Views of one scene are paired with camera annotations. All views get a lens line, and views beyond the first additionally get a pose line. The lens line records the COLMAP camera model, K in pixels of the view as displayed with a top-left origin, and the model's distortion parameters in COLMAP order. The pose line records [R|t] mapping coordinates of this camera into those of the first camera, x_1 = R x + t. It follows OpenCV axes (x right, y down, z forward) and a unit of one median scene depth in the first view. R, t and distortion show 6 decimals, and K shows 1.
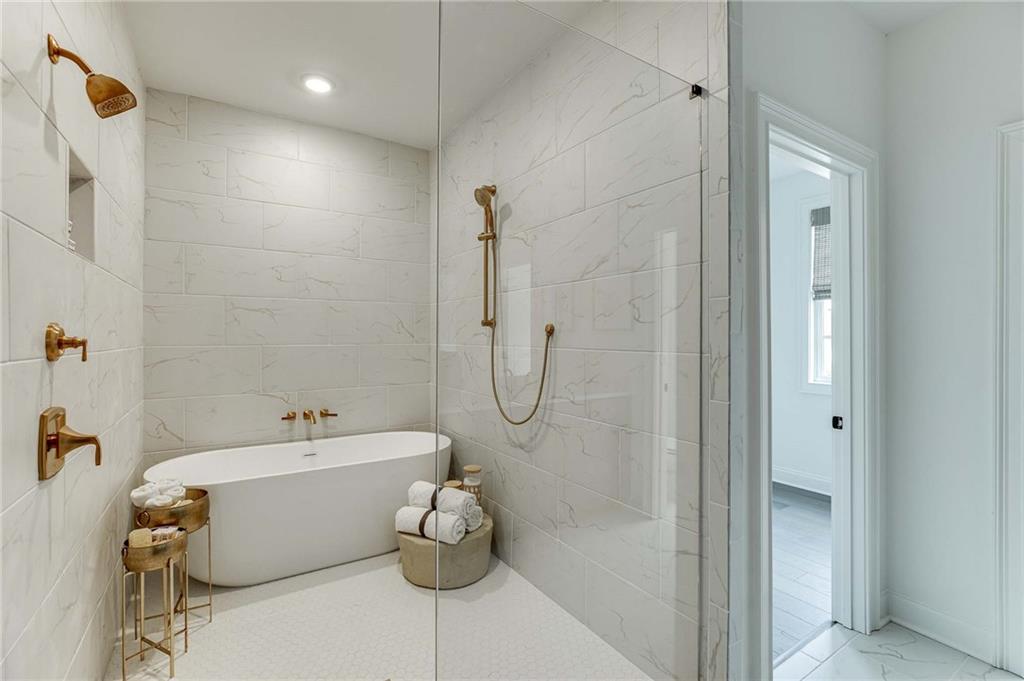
lens RADIAL K [[464.7, 0, 515.3], [0, 464.7, 335.8], [0, 0, 1]] dist [-0.012643, 0.002053]
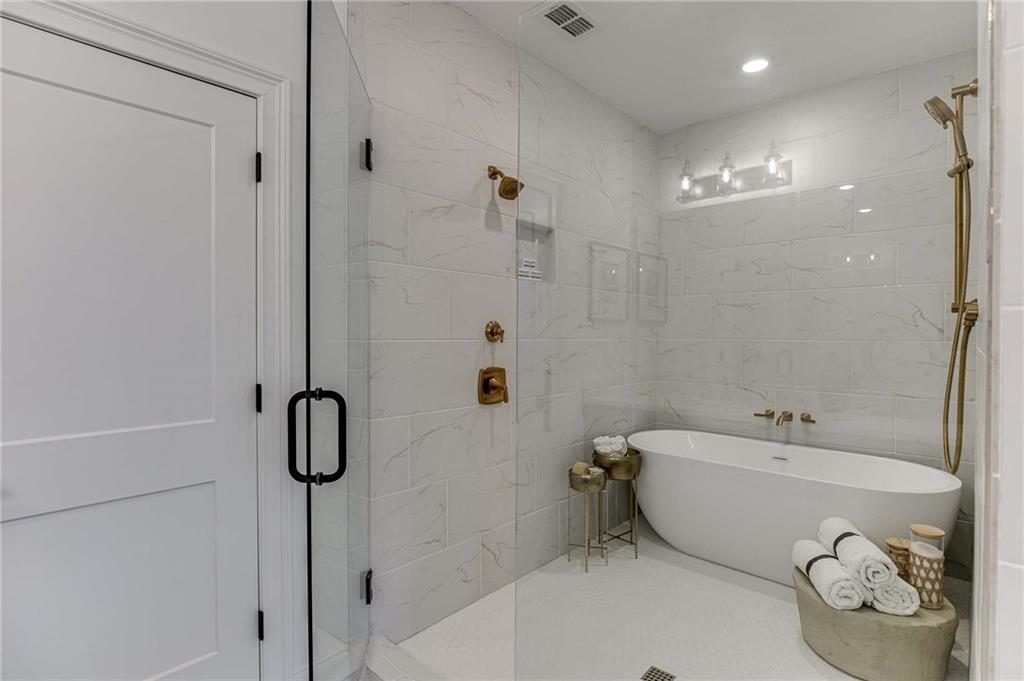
lens RADIAL K [[499.1, 0, 514.6], [0, 499.1, 339.3], [0, 0, 1]] dist [-0.007887, -0.000706]
pose [[0.270742, 0.015847, -0.962521, 0.386090], [-0.001738, 0.999871, 0.015973, 0.002948], [0.962650, -0.002652, 0.270735, 0.226424]]
